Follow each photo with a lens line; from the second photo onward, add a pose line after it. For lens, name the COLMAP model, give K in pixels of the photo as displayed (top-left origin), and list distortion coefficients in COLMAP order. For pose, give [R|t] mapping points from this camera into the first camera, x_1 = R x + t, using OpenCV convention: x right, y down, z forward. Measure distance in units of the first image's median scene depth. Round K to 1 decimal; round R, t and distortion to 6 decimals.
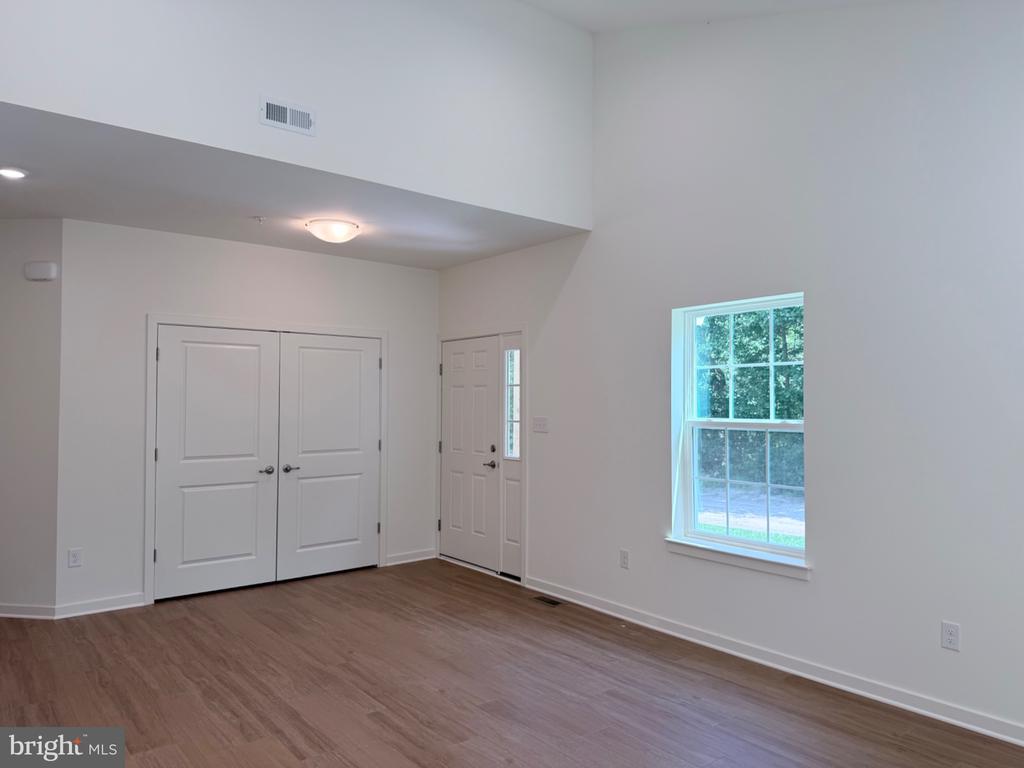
lens RADIAL K [[704.2, 0, 512.0], [0, 704.2, 384.0], [0, 0, 1]] dist [0.124365, -0.177041]
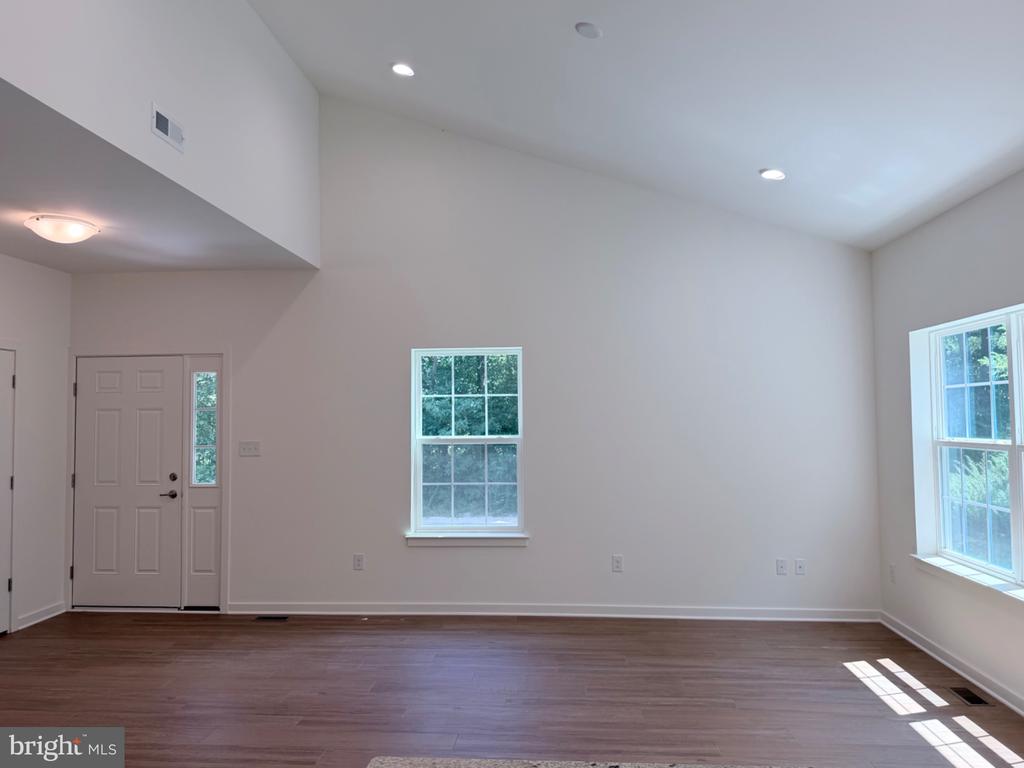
lens RADIAL K [[718.8, 0, 506.1], [0, 718.8, 385.8], [0, 0, 1]] dist [0.027002, -0.044699]
pose [[0.685843, 0.024948, 0.727322, -0.520054], [-0.006012, 0.999572, -0.028618, -0.005028], [-0.727725, 0.015255, 0.685699, 0.030579]]
